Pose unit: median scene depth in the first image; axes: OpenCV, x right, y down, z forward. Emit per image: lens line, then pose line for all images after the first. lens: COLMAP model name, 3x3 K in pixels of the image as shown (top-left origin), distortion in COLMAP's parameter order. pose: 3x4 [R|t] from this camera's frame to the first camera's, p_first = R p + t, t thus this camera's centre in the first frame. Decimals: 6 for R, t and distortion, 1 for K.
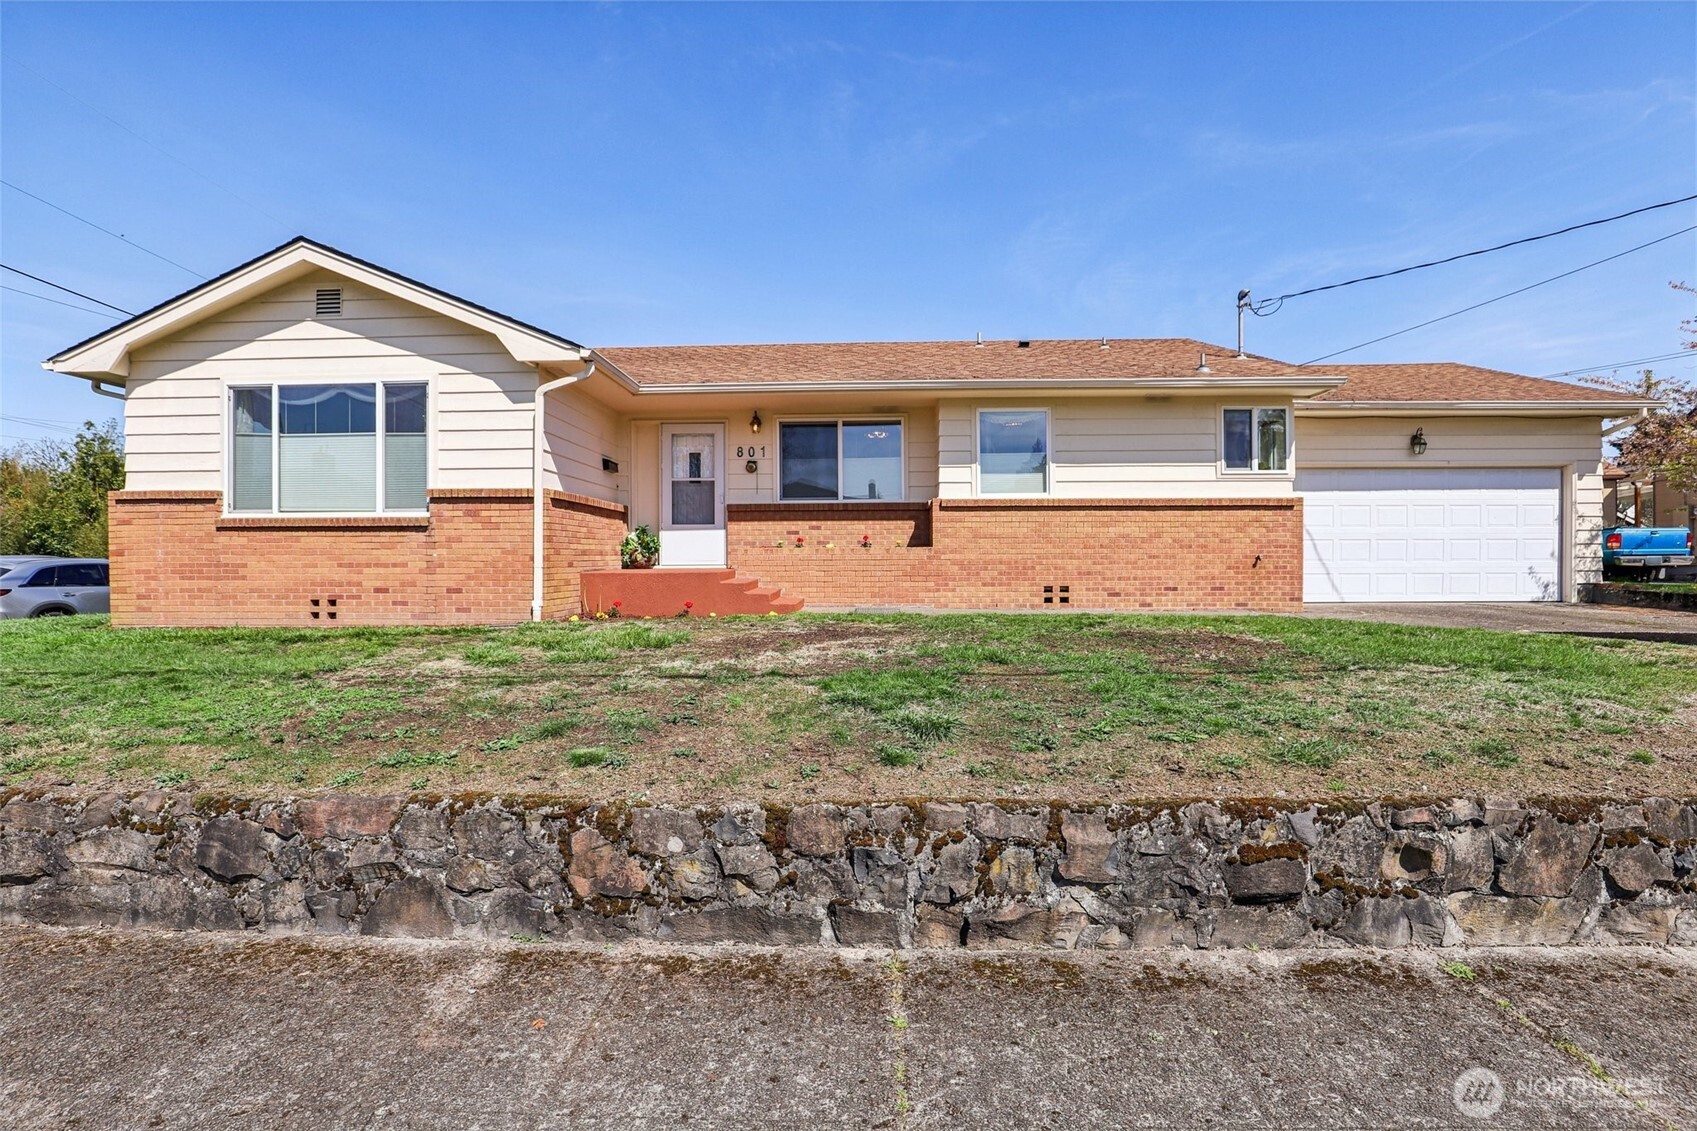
lens RADIAL K [[776.0, 0, 855.3], [0, 776.0, 569.2], [0, 0, 1]] dist [0.015121, -0.004947]
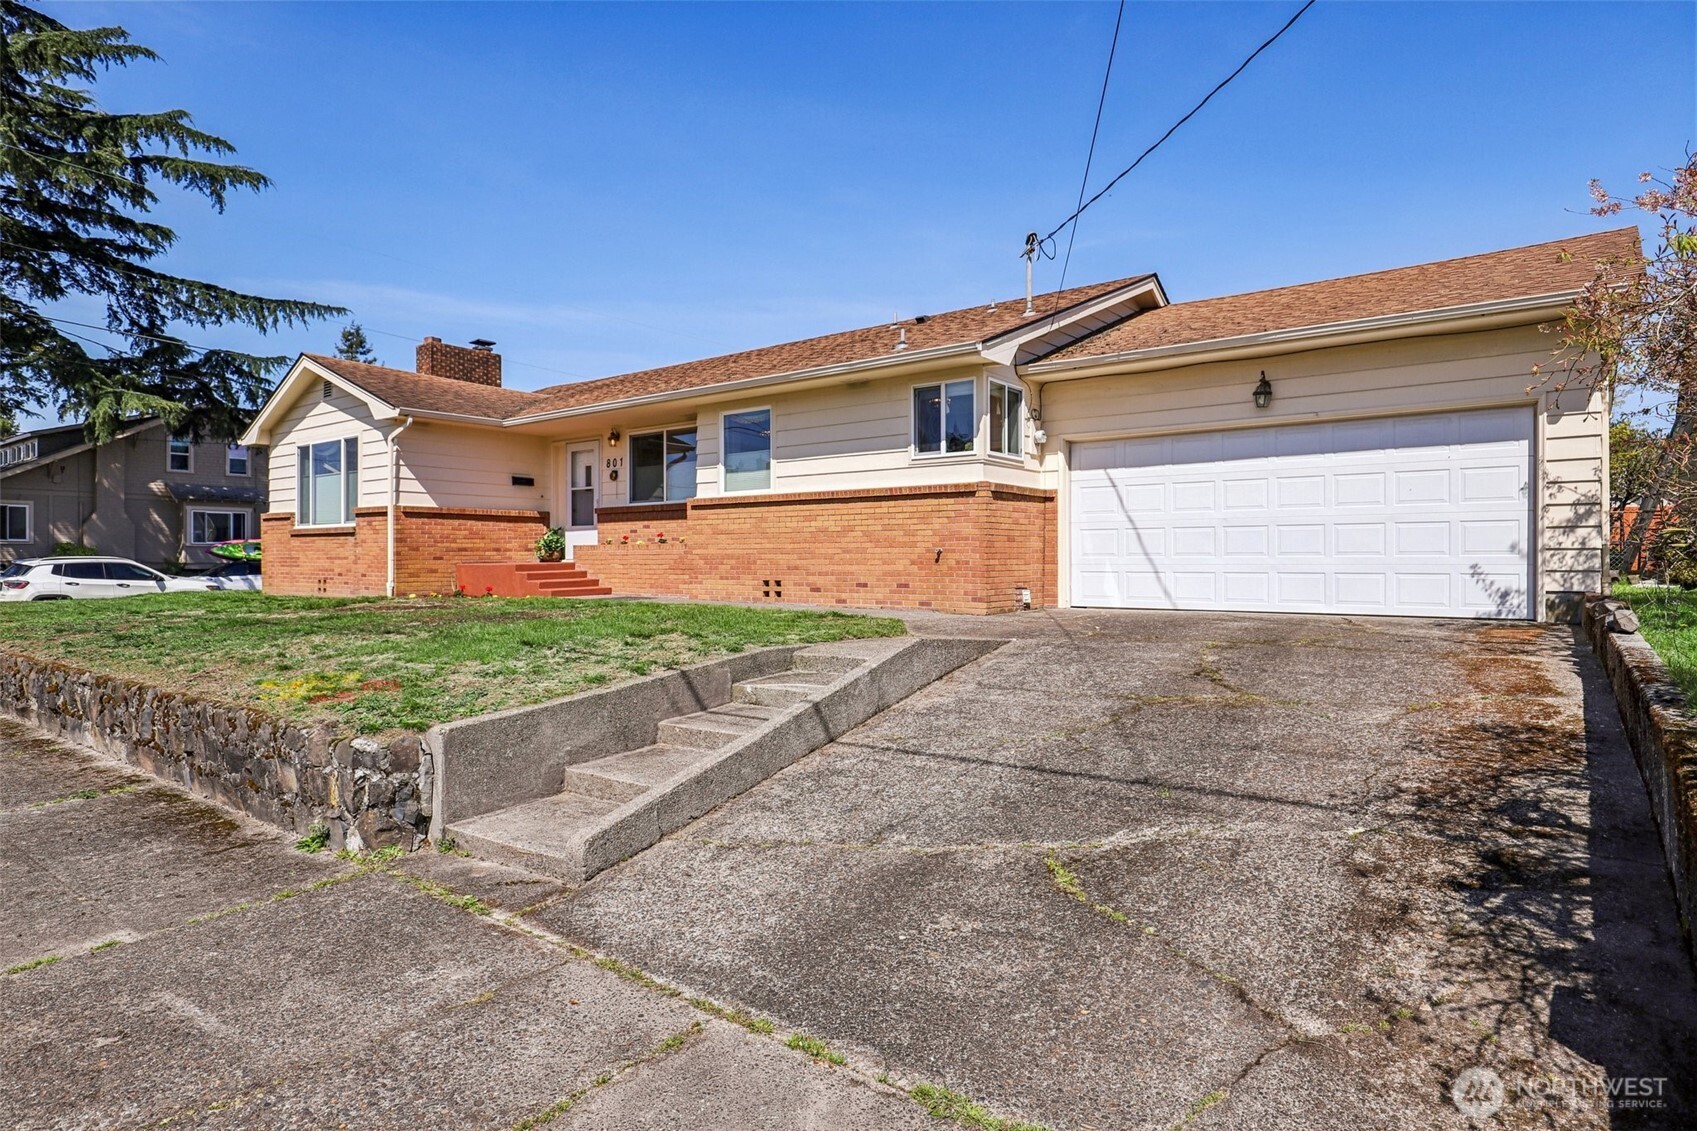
lens RADIAL K [[929.5, 0, 844.1], [0, 929.5, 567.0], [0, 0, 1]] dist [0.053584, 0.000247]
pose [[0.805756, 0.006550, -0.592212, 1.057988], [-0.006885, 0.999975, 0.001692, 0.001604], [0.592208, 0.002714, 0.805780, 0.075729]]
